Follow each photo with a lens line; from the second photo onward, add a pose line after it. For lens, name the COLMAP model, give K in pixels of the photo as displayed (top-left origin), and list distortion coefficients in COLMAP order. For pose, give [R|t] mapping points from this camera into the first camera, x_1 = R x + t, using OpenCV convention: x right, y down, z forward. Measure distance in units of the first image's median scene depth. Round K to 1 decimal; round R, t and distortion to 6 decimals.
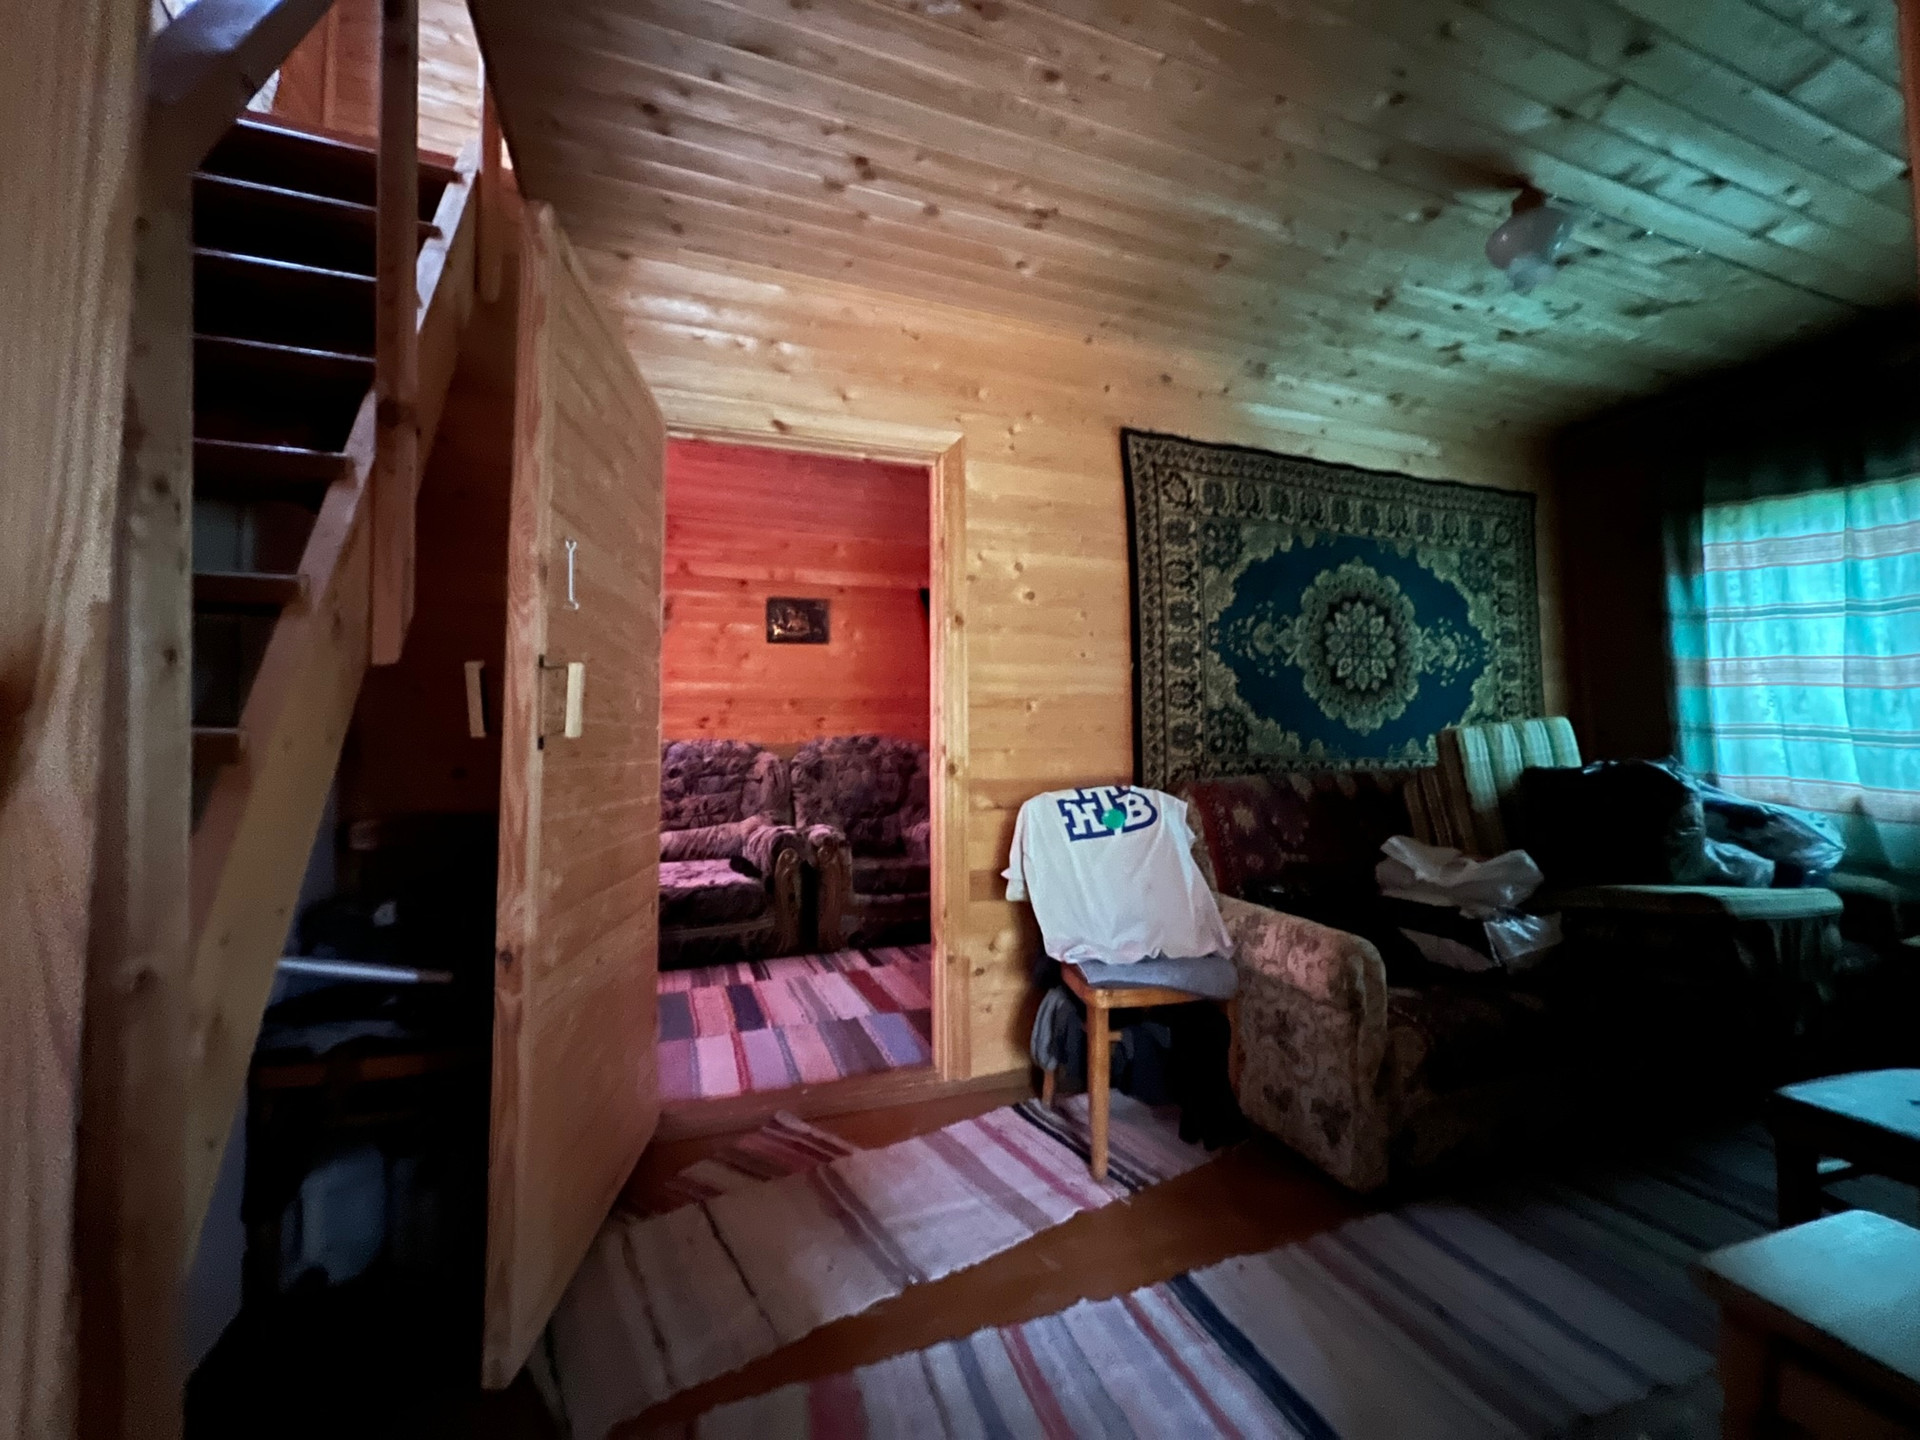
lens RADIAL K [[765.2, 0, 956.9], [0, 765.2, 720.9], [0, 0, 1]] dist [-0.001605, -0.000118]
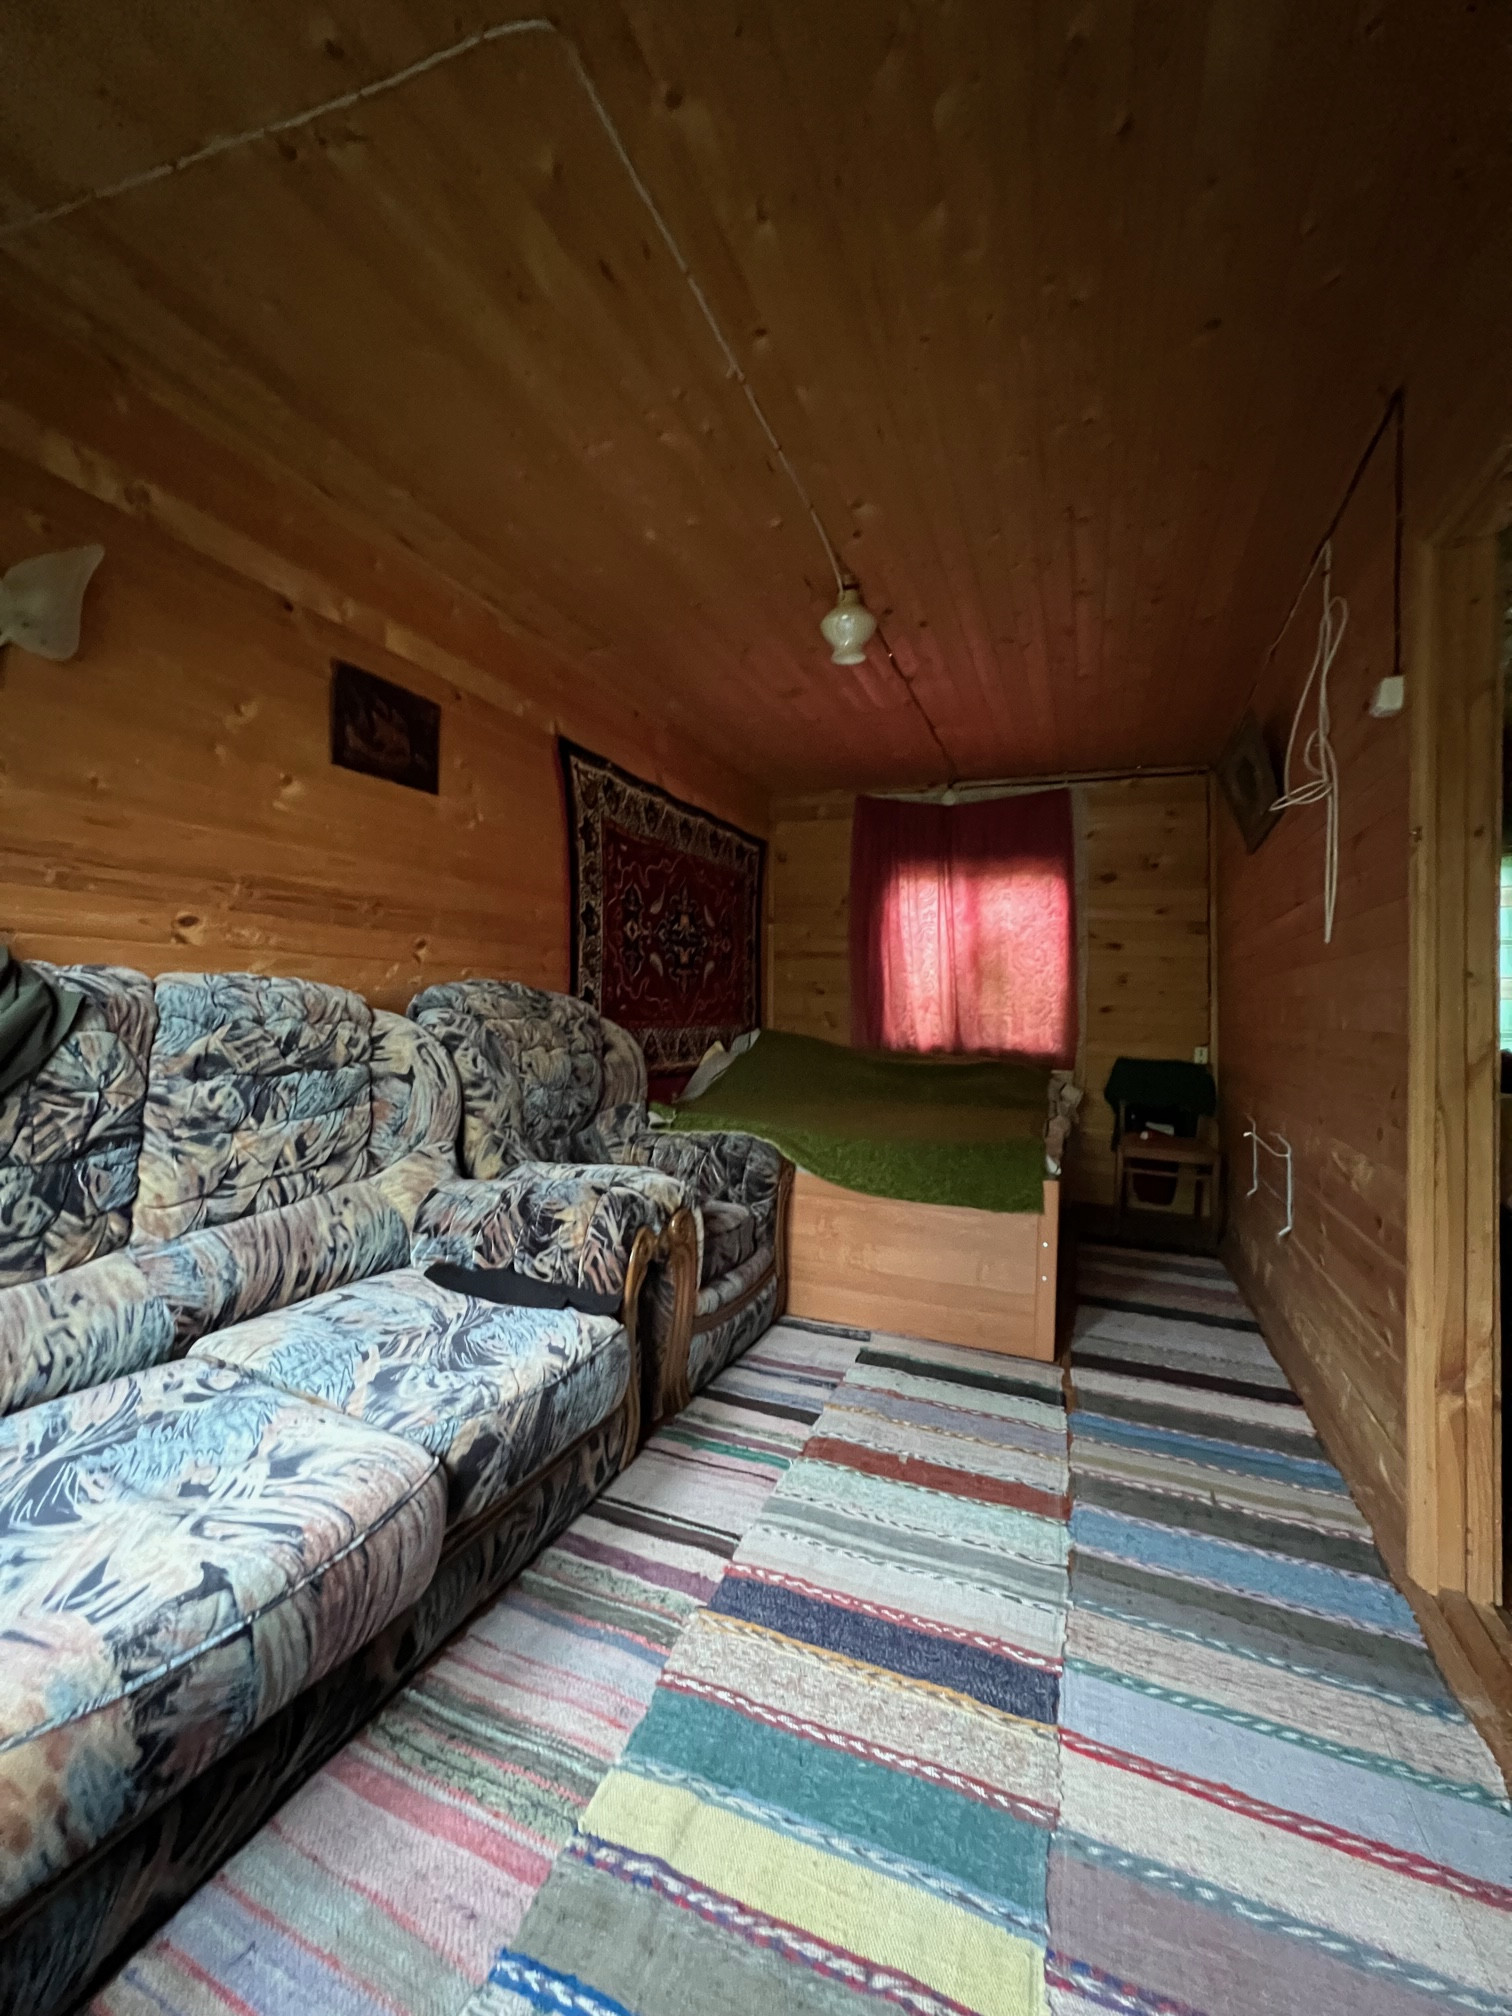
lens RADIAL K [[803.5, 0, 756.5], [0, 803.5, 1009.2], [0, 0, 1]] dist [-0.001605, -0.000118]
pose [[0.679641, 0.027483, 0.733030, -0.475657], [-0.055236, 0.998378, 0.013782, 0.022937], [-0.731462, -0.049857, 0.680057, 0.568874]]
